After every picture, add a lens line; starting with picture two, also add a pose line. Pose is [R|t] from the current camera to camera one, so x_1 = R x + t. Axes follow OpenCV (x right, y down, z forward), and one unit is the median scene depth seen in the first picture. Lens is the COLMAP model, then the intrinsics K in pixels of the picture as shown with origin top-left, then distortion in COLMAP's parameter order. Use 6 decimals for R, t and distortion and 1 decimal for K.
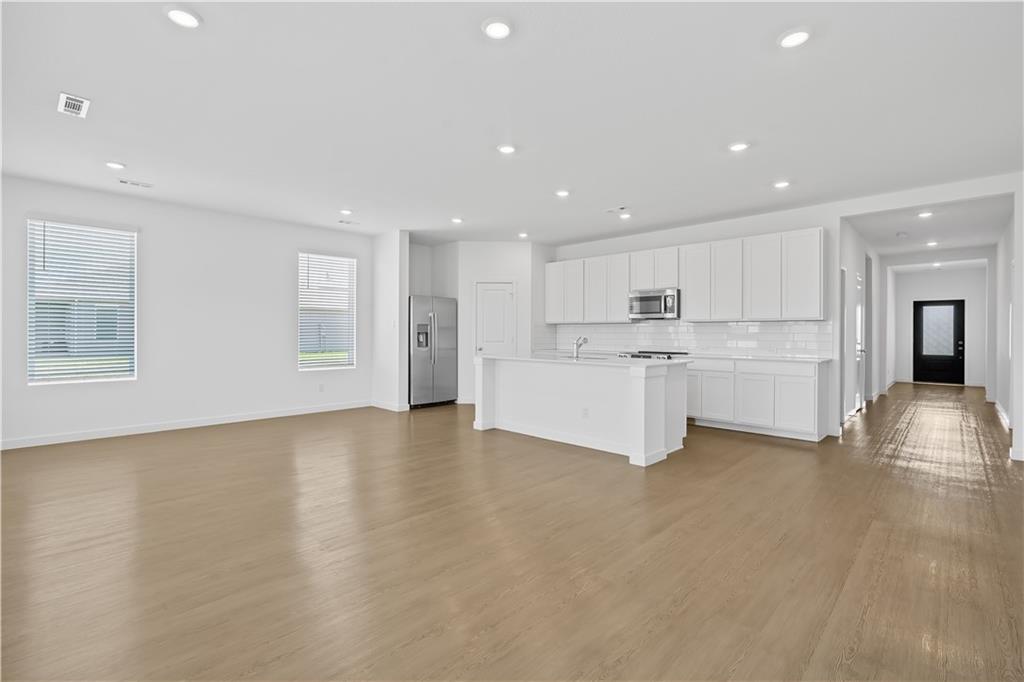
lens RADIAL K [[468.4, 0, 514.0], [0, 468.4, 336.9], [0, 0, 1]] dist [0.004816, 0.000859]
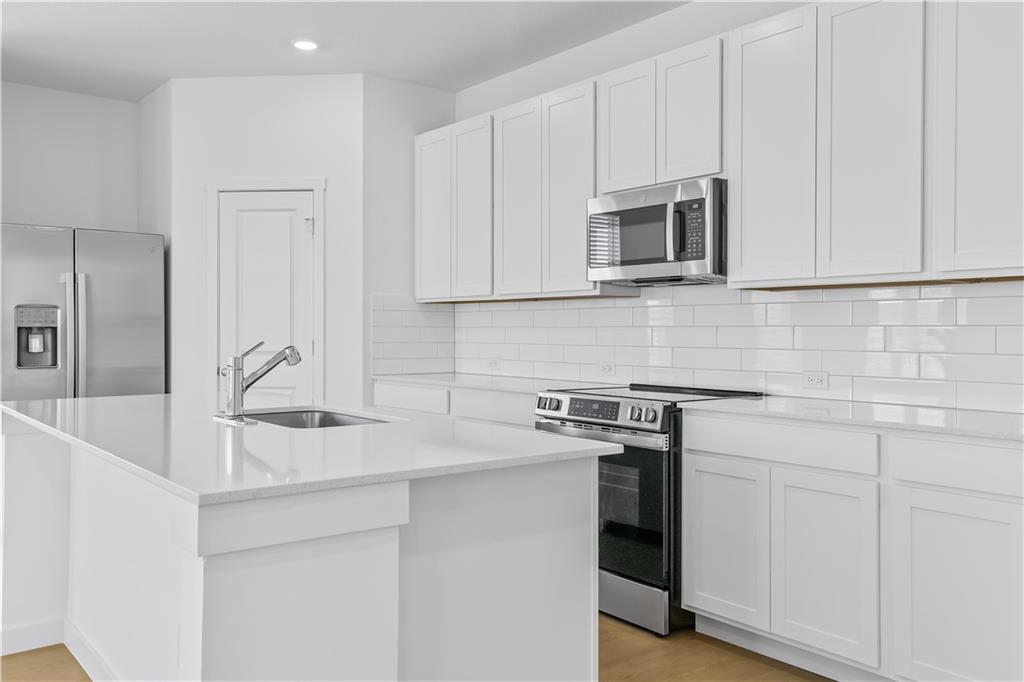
lens RADIAL K [[874.2, 0, 510.5], [0, 874.2, 340.2], [0, 0, 1]] dist [0.002854, 0.002703]
pose [[0.986818, -0.001049, -0.161828, 0.287952], [0.002349, 0.999966, 0.007842, -0.004357], [0.161815, -0.008119, 0.986788, 0.403706]]
